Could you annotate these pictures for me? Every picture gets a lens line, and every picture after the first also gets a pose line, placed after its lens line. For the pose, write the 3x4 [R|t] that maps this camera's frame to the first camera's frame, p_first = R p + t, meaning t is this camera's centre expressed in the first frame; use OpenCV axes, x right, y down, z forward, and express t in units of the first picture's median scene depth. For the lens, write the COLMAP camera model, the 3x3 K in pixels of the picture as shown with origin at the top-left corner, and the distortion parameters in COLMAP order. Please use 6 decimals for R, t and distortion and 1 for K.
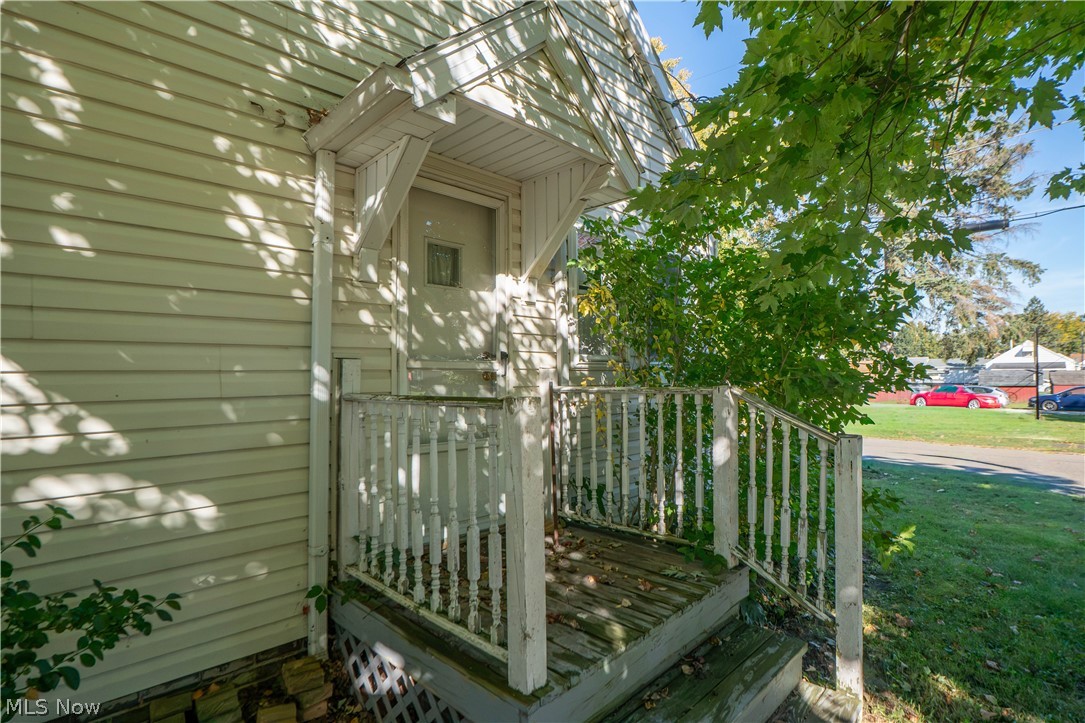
lens RADIAL K [[548.1, 0, 539.7], [0, 548.1, 362.9], [0, 0, 1]] dist [-0.030381, 0.005575]
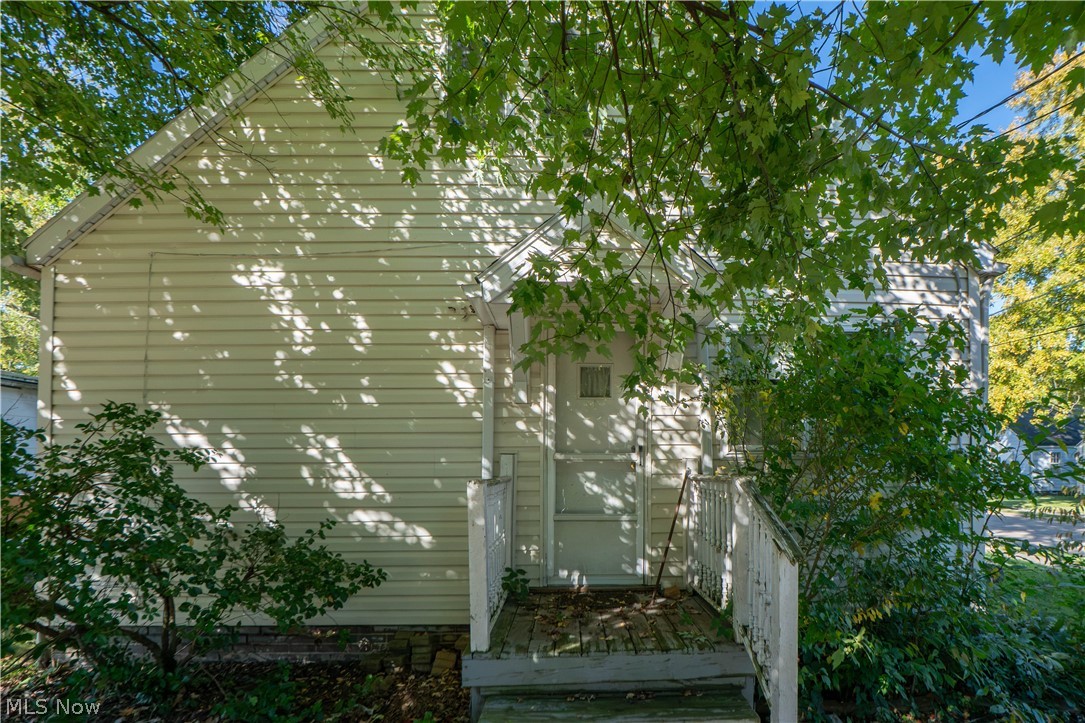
lens RADIAL K [[548.1, 0, 552.9], [0, 548.1, 448.7], [0, 0, 1]] dist [-0.030381, 0.005575]
pose [[0.736251, -0.009789, -0.676638, 0.878737], [0.013787, 0.999905, 0.000535, -0.022004], [0.676568, -0.009723, 0.736316, -0.071039]]
